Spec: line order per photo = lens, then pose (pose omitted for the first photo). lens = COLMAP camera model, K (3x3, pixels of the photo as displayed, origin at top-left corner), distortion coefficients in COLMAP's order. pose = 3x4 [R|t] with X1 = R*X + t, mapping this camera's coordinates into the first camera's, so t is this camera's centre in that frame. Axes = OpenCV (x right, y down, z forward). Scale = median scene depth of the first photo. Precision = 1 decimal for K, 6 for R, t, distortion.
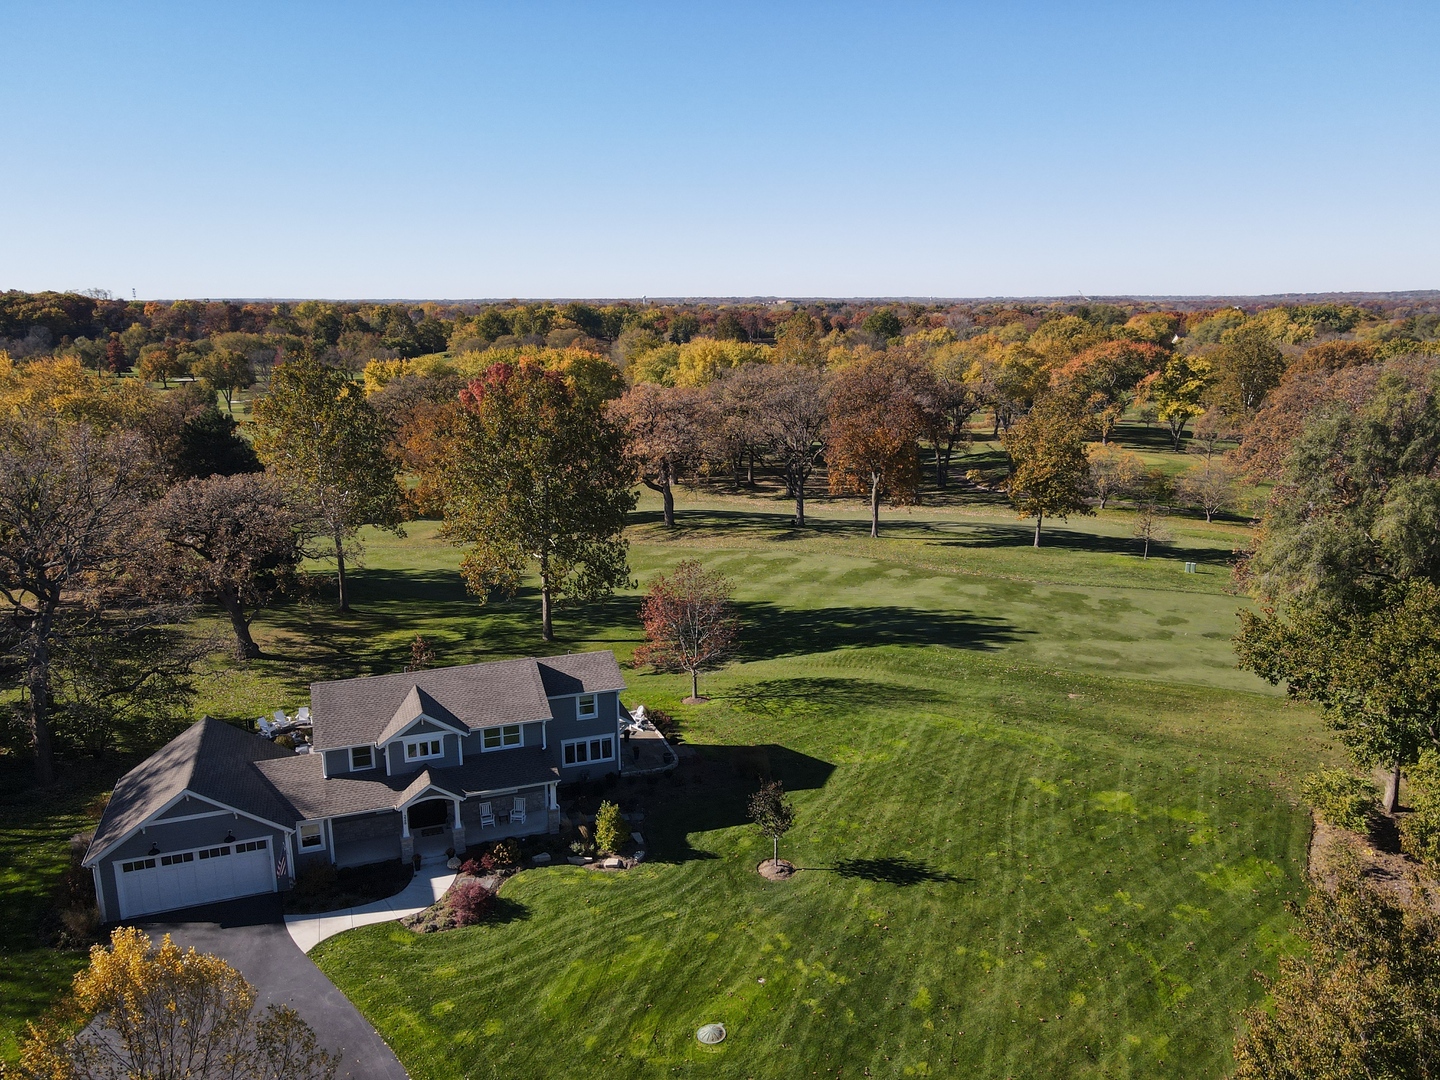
lens RADIAL K [[1044.2, 0, 703.7], [0, 1044.2, 523.1], [0, 0, 1]] dist [0.025745, 0.002378]
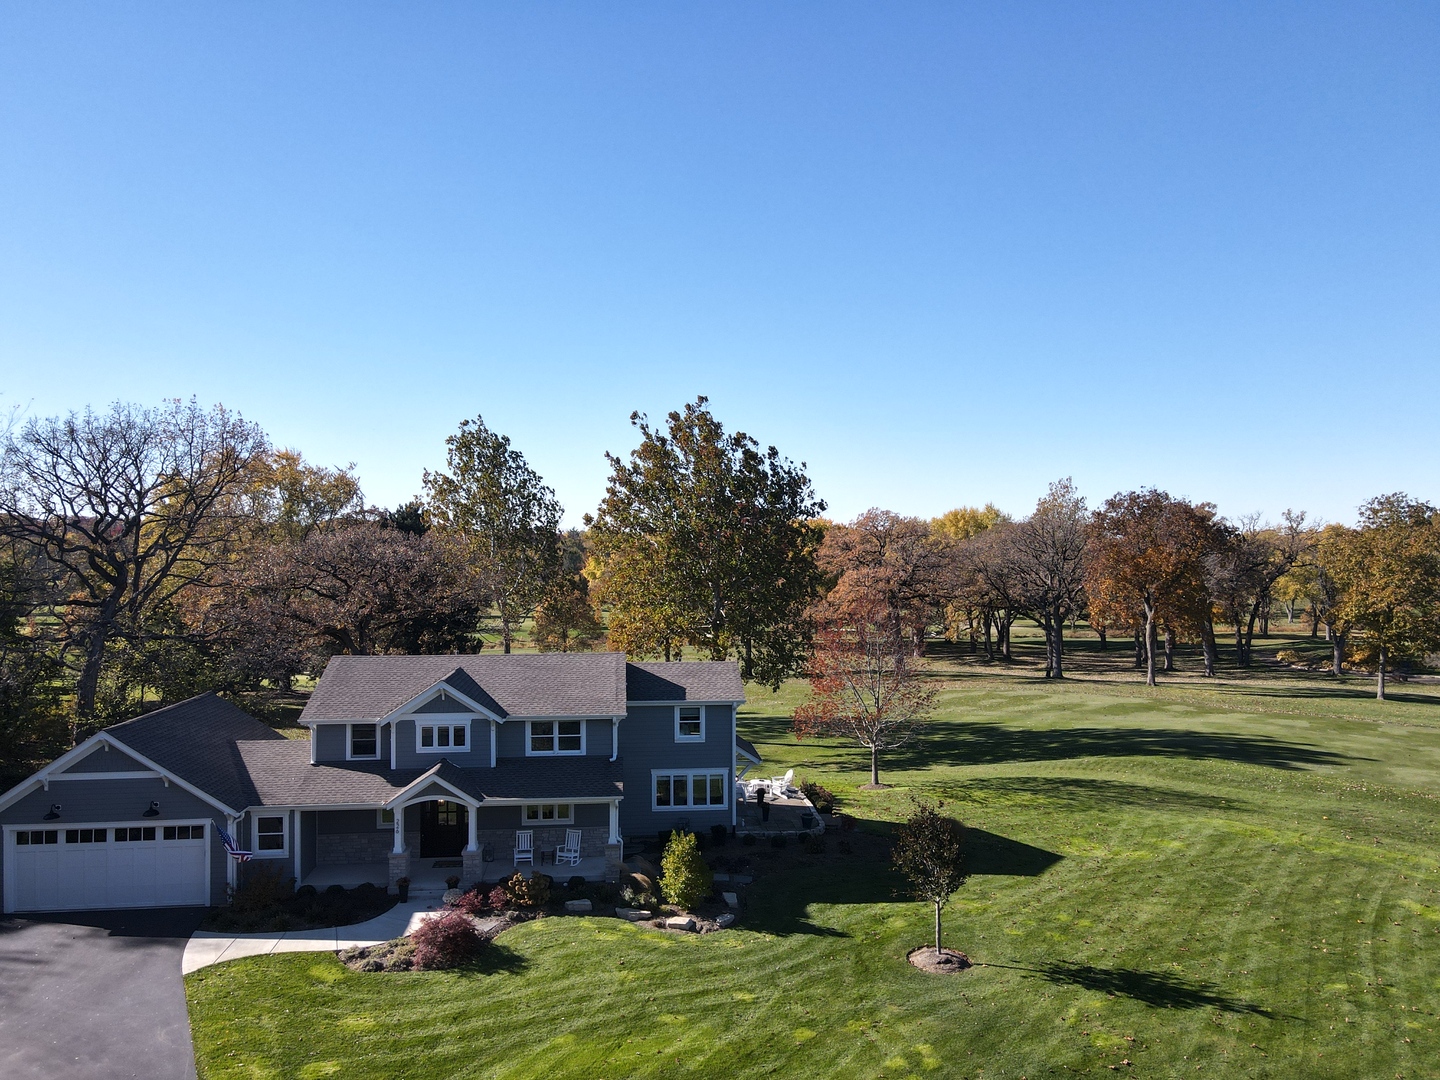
lens RADIAL K [[1042.1, 0, 720.0], [0, 1042.1, 540.0], [0, 0, 1]] dist [0.020583, -0.003715]
pose [[0.970216, 0.008338, -0.242098, 0.088695], [-0.058663, 0.977747, -0.201418, 0.217665], [0.235032, 0.209621, 0.949115, 0.338485]]
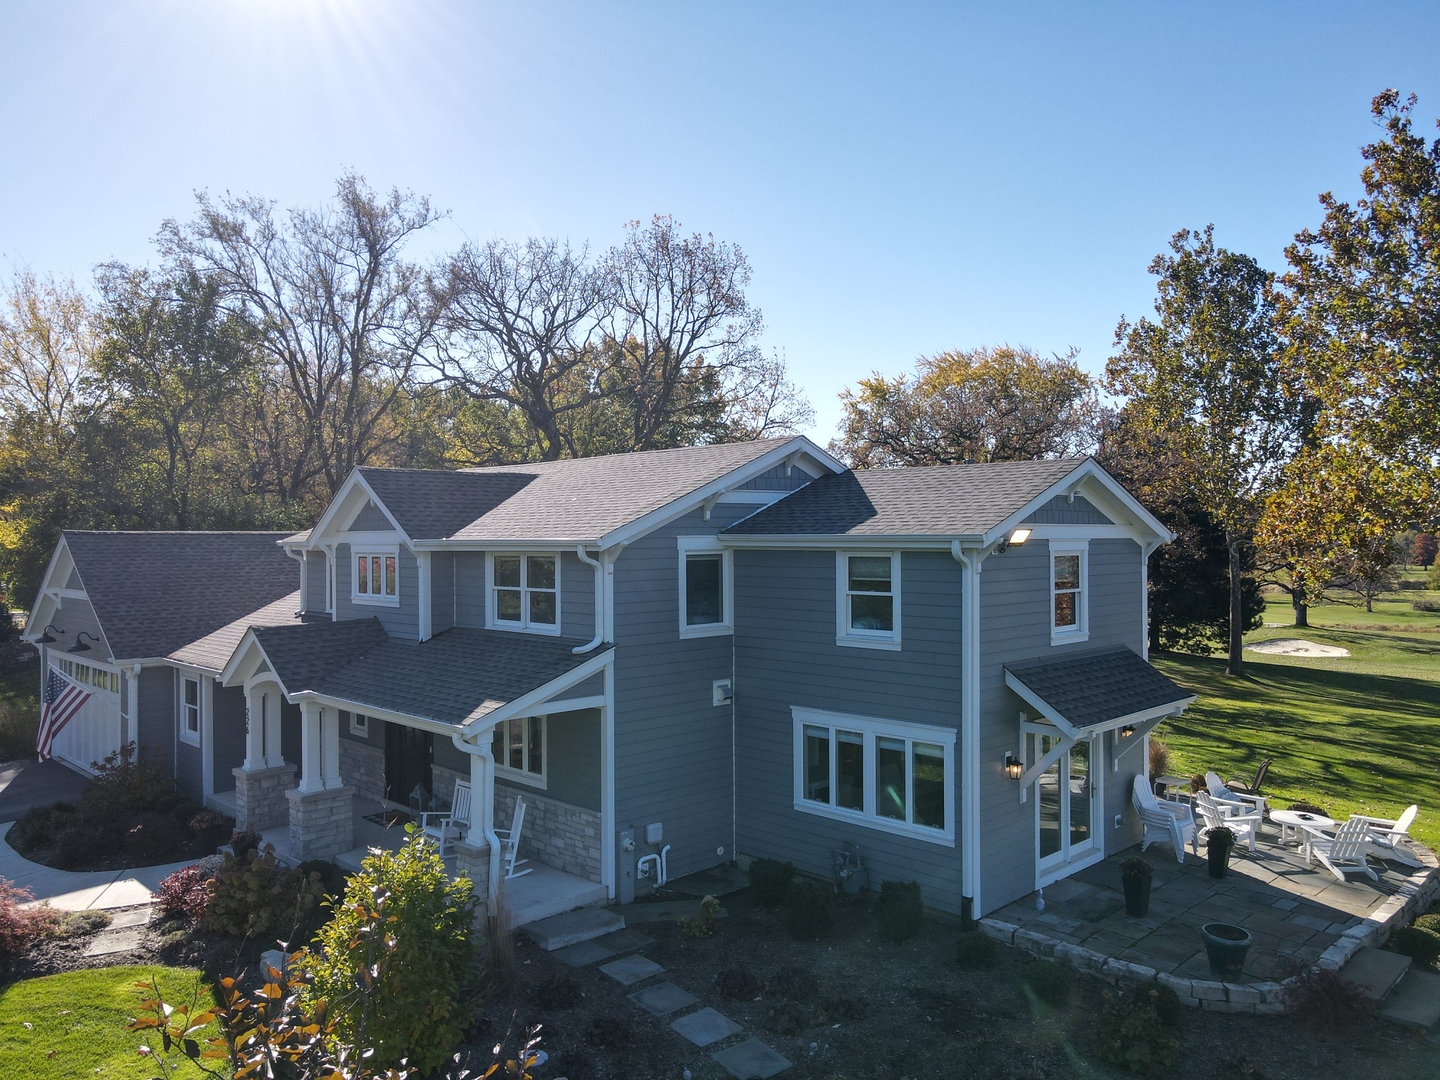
lens RADIAL K [[1058.3, 0, 720.3], [0, 1058.3, 563.6], [0, 0, 1]] dist [0.008759, 0.001035]
pose [[0.424219, 0.034694, -0.904895, 0.130700], [-0.178831, 0.982797, -0.046156, 0.207486], [0.887726, 0.181404, 0.423126, 0.949435]]
